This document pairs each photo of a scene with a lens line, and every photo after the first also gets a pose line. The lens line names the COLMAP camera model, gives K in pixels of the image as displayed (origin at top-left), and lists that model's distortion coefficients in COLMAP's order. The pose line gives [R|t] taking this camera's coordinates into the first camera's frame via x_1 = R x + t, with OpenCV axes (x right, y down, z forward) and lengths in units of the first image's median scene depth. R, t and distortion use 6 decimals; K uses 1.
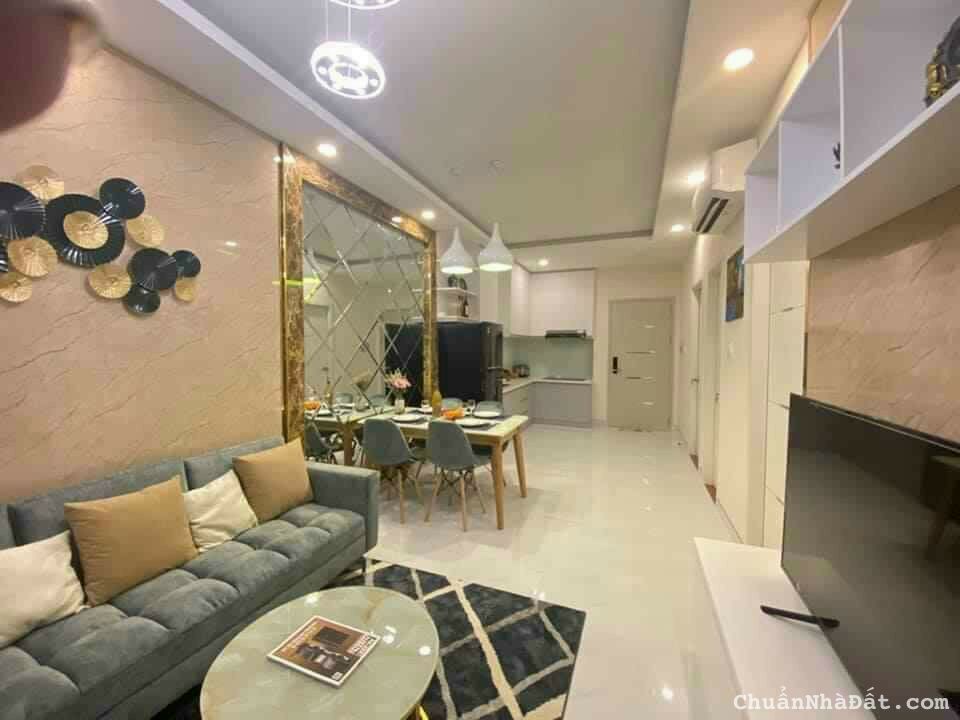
lens RADIAL K [[406.3, 0, 480.0], [0, 406.3, 360.0], [0, 0, 1]] dist [-0.016113, -0.000548]
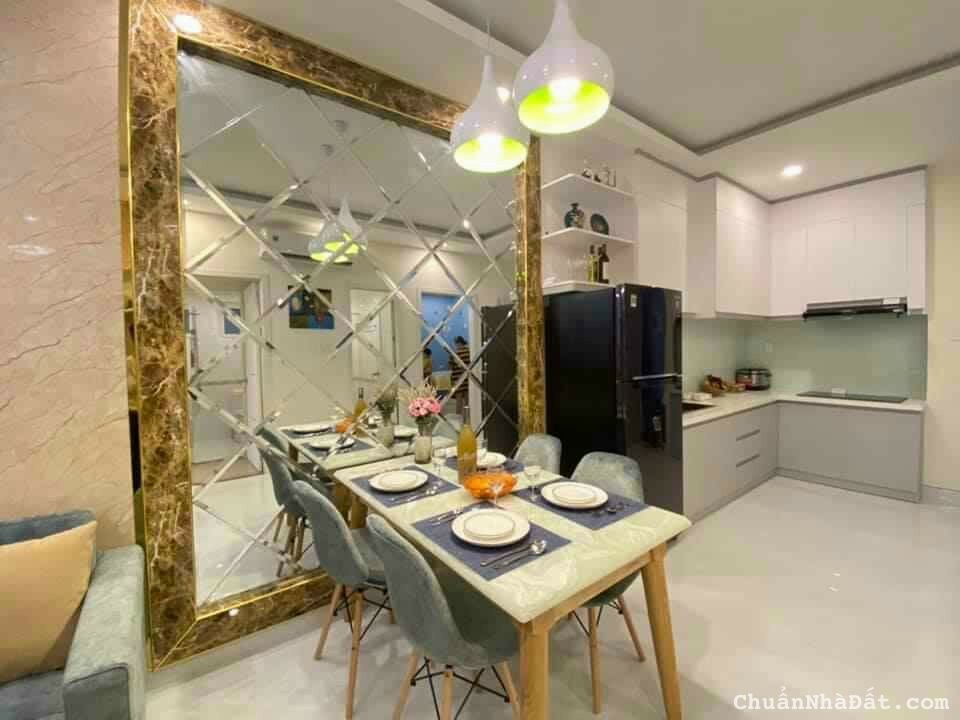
lens RADIAL K [[406.3, 0, 480.0], [0, 406.3, 360.0], [0, 0, 1]] dist [-0.016113, -0.000548]
pose [[0.844893, -0.009747, -0.534846, 0.116055], [0.008194, 0.999952, -0.005280, 0.000237], [0.534872, 0.000078, 0.844933, 0.450613]]
